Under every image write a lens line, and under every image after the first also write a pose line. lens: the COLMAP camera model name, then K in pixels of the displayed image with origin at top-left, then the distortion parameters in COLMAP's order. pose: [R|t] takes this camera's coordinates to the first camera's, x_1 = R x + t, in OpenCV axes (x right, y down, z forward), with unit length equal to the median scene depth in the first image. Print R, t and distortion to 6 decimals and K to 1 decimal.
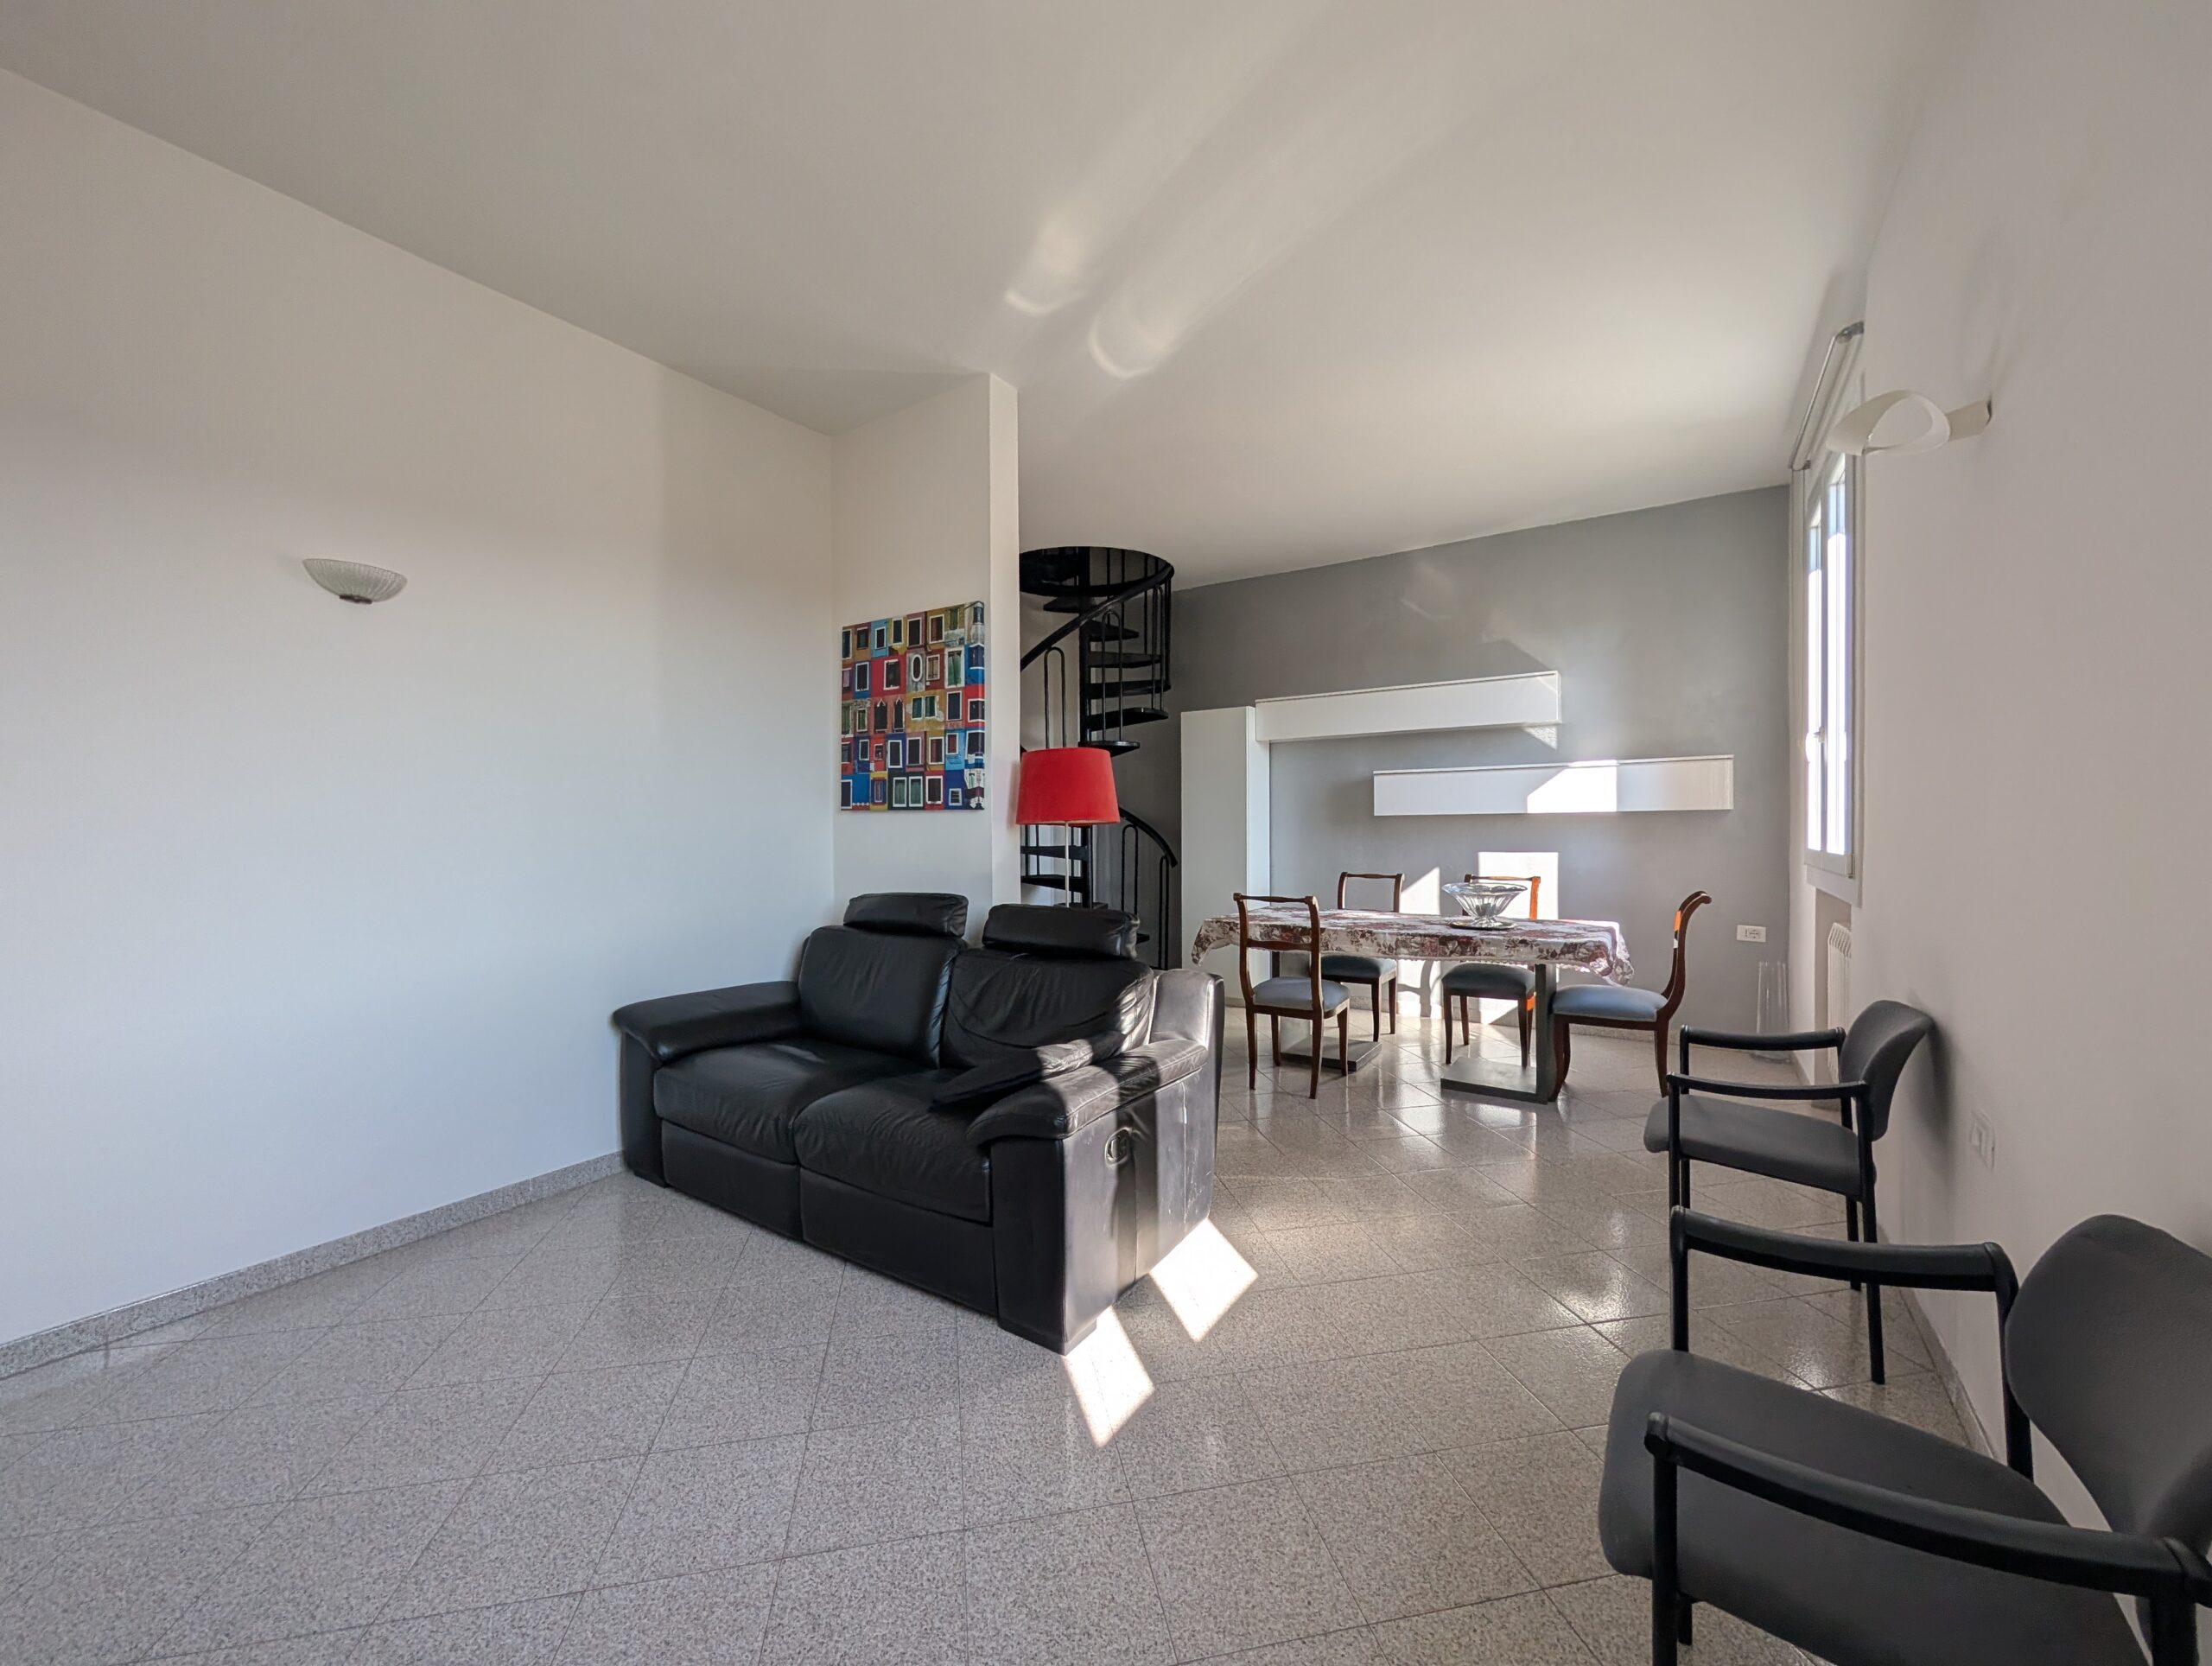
lens RADIAL K [[840.1, 0, 1106.0], [0, 840.1, 833.0], [0, 0, 1]] dist [-0.000538, 0.000037]
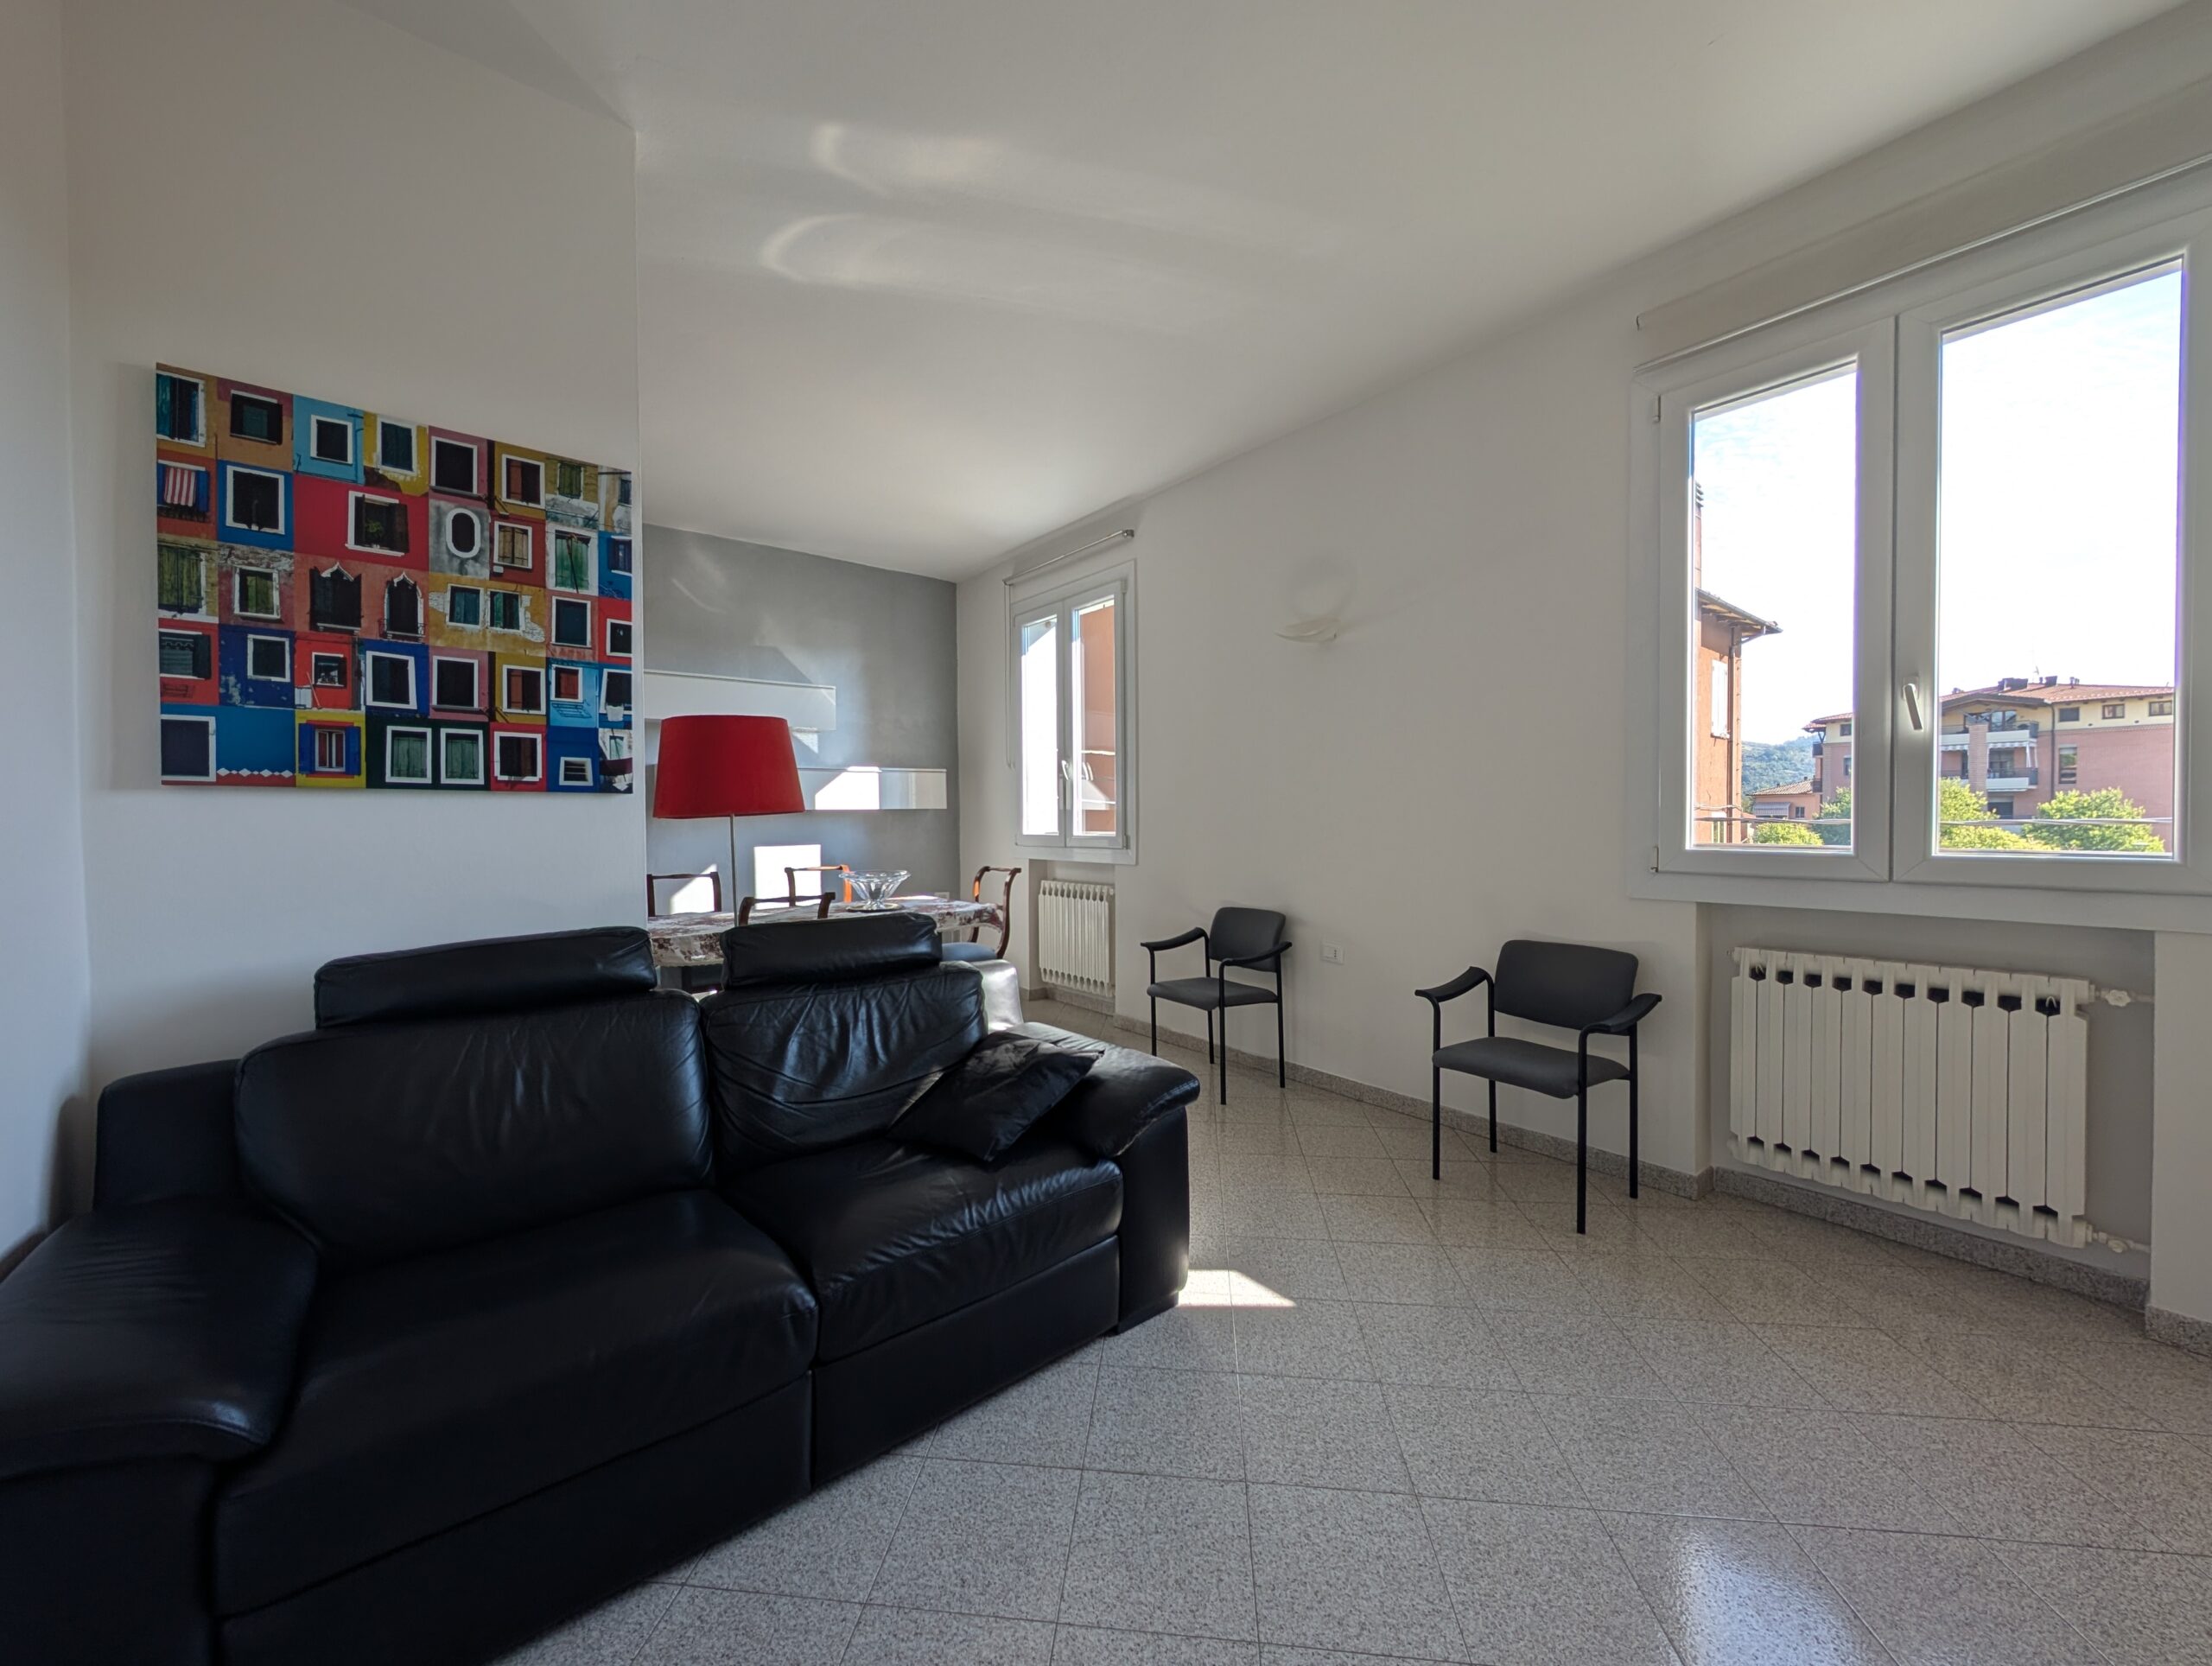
lens RADIAL K [[882.8, 0, 1035.0], [0, 882.8, 834.3], [0, 0, 1]] dist [-0.001212, -0.000154]
pose [[0.301072, -0.014754, 0.953487, -0.668554], [0.014959, 0.999830, 0.010748, 0.001010], [-0.953484, 0.011027, 0.301242, 0.468339]]
